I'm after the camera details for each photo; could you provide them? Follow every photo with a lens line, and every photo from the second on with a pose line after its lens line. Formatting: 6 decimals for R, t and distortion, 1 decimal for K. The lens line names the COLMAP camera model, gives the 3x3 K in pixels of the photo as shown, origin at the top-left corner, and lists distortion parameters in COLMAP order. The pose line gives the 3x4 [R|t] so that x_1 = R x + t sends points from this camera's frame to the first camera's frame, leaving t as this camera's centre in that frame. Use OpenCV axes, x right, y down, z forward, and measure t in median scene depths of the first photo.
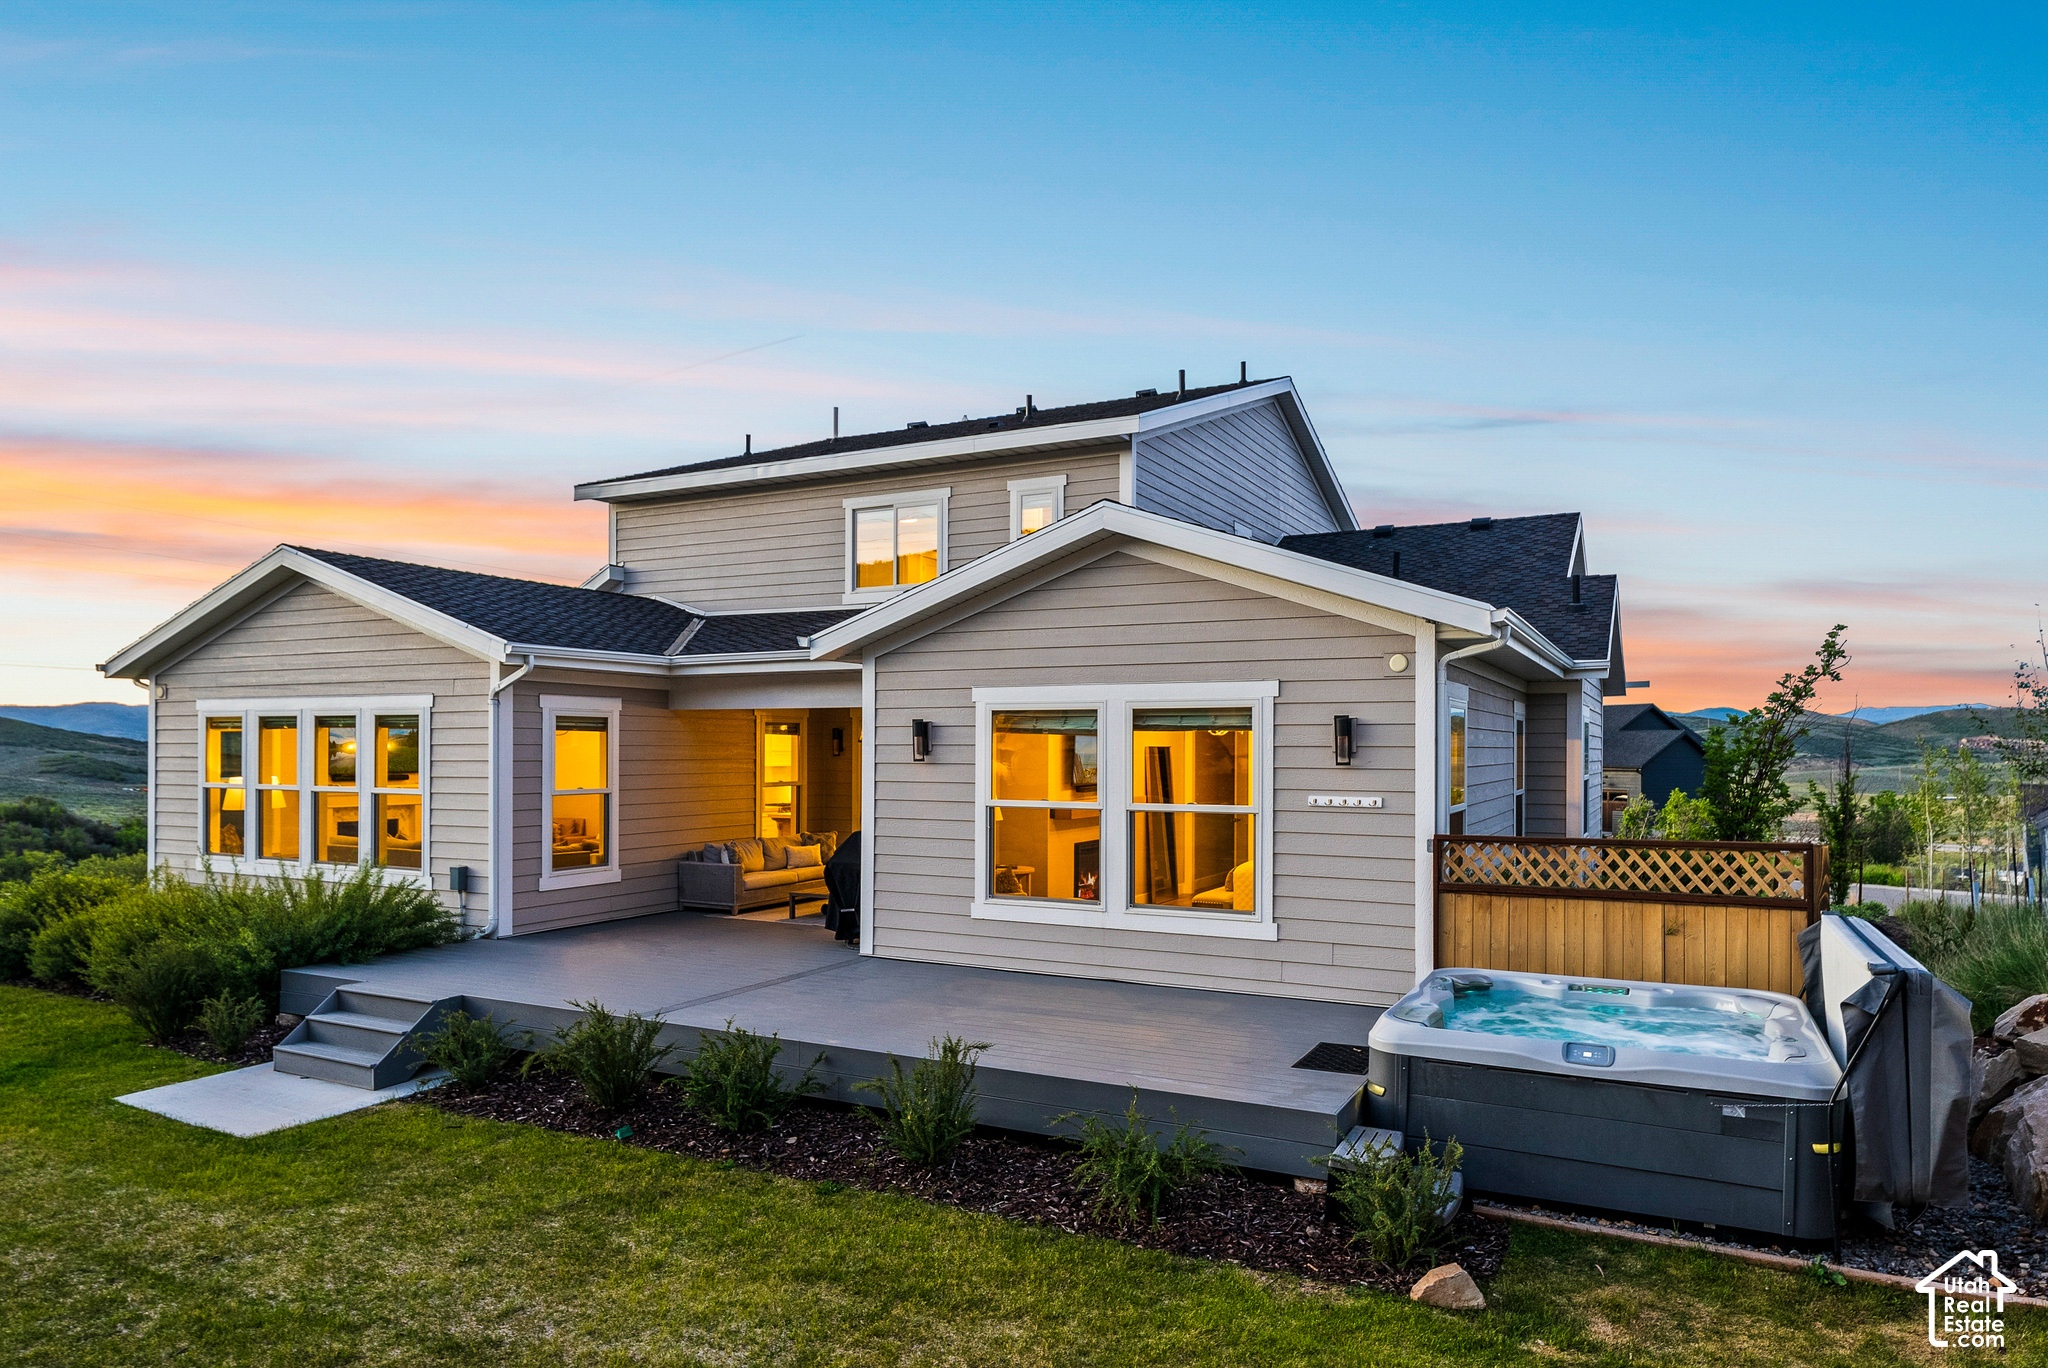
lens RADIAL K [[1243.4, 0, 1029.3], [0, 1243.4, 744.0], [0, 0, 1]] dist [-0.000234, 0.000547]
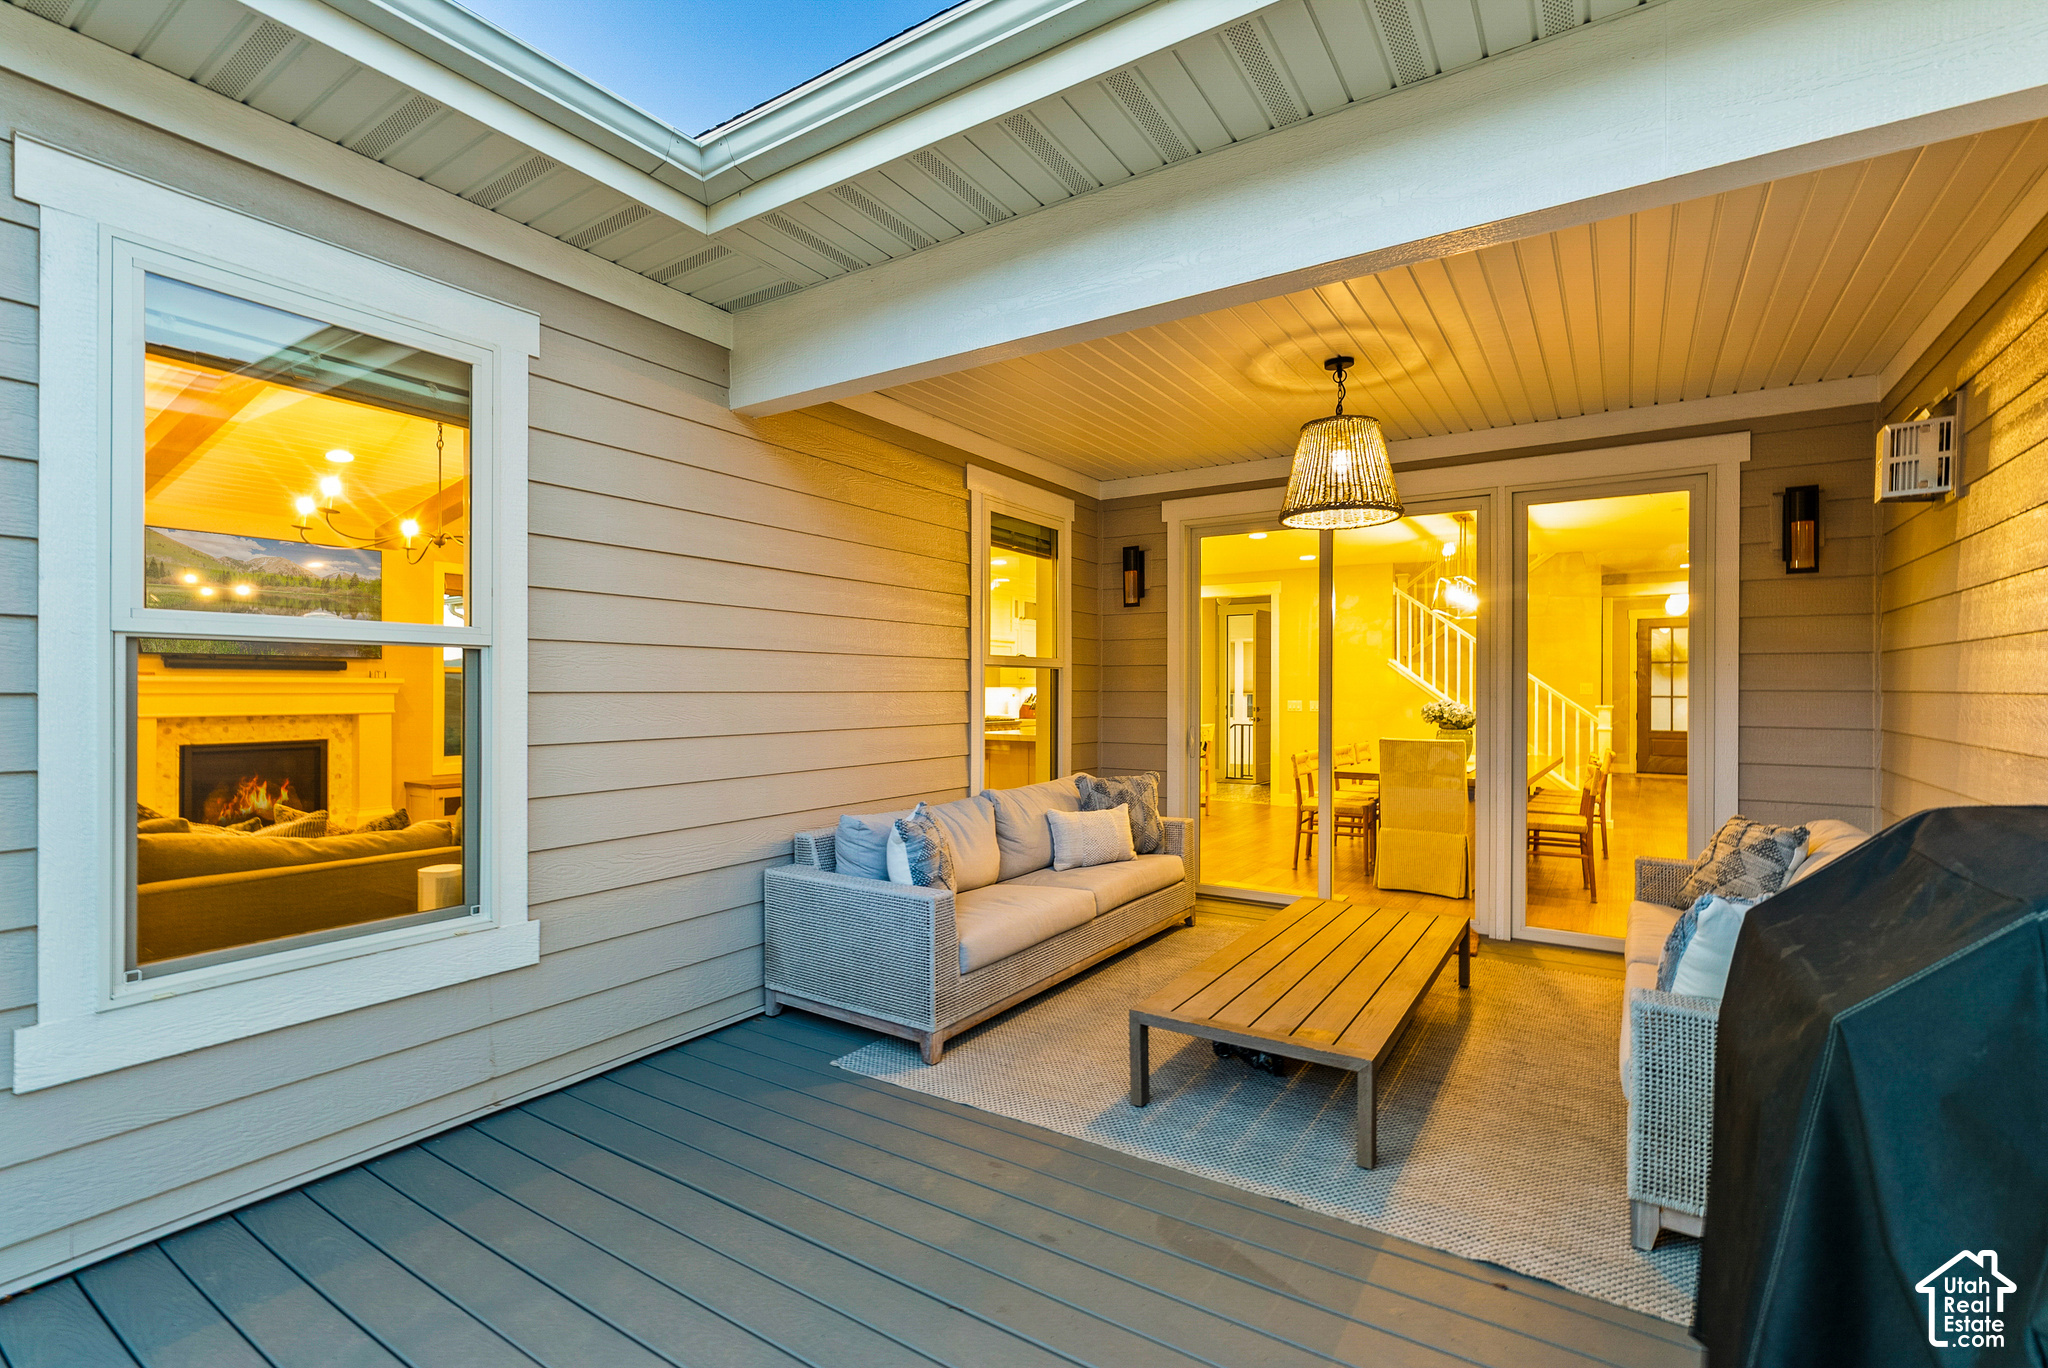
lens RADIAL K [[914.1, 0, 1024.0], [0, 914.1, 684.0], [0, 0, 1]] dist [0.000322, 0.000083]
pose [[0.995461, -0.000026, -0.095168, -0.246122], [0.000052, 1.000000, 0.000277, 0.058167], [0.095168, -0.000281, 0.995461, 0.994208]]
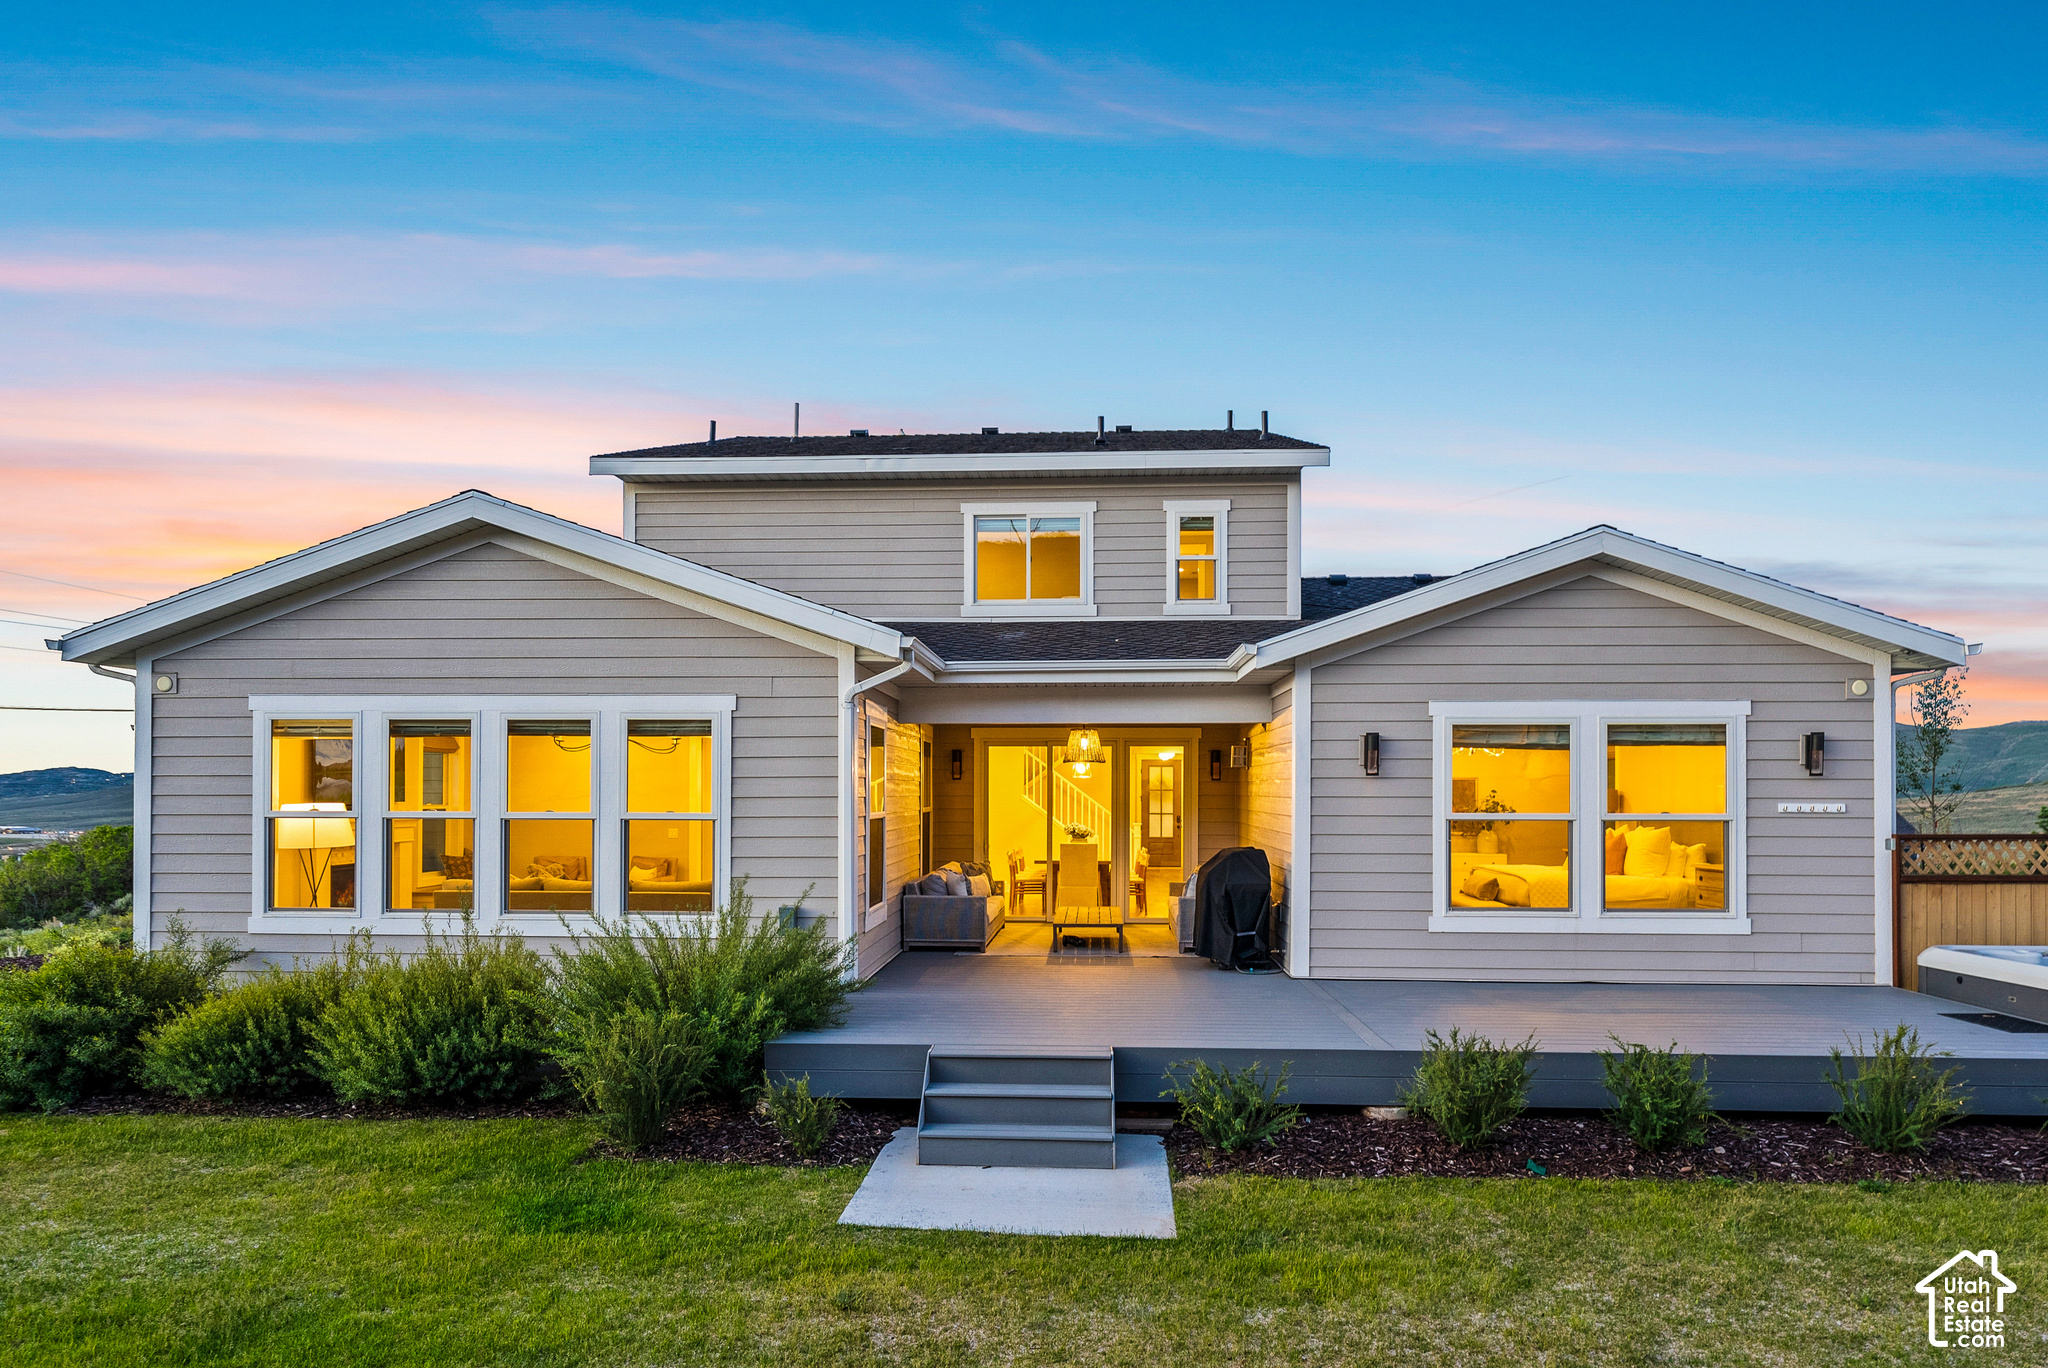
lens RADIAL K [[1204.4, 0, 1022.6], [0, 1204.4, 788.4], [0, 0, 1]] dist [0.003847, -0.000043]
pose [[0.911939, -0.000910, 0.410325, -0.725025], [0.000208, 0.999998, 0.001756, 0.022169], [-0.410326, -0.001516, 0.911938, 0.242957]]
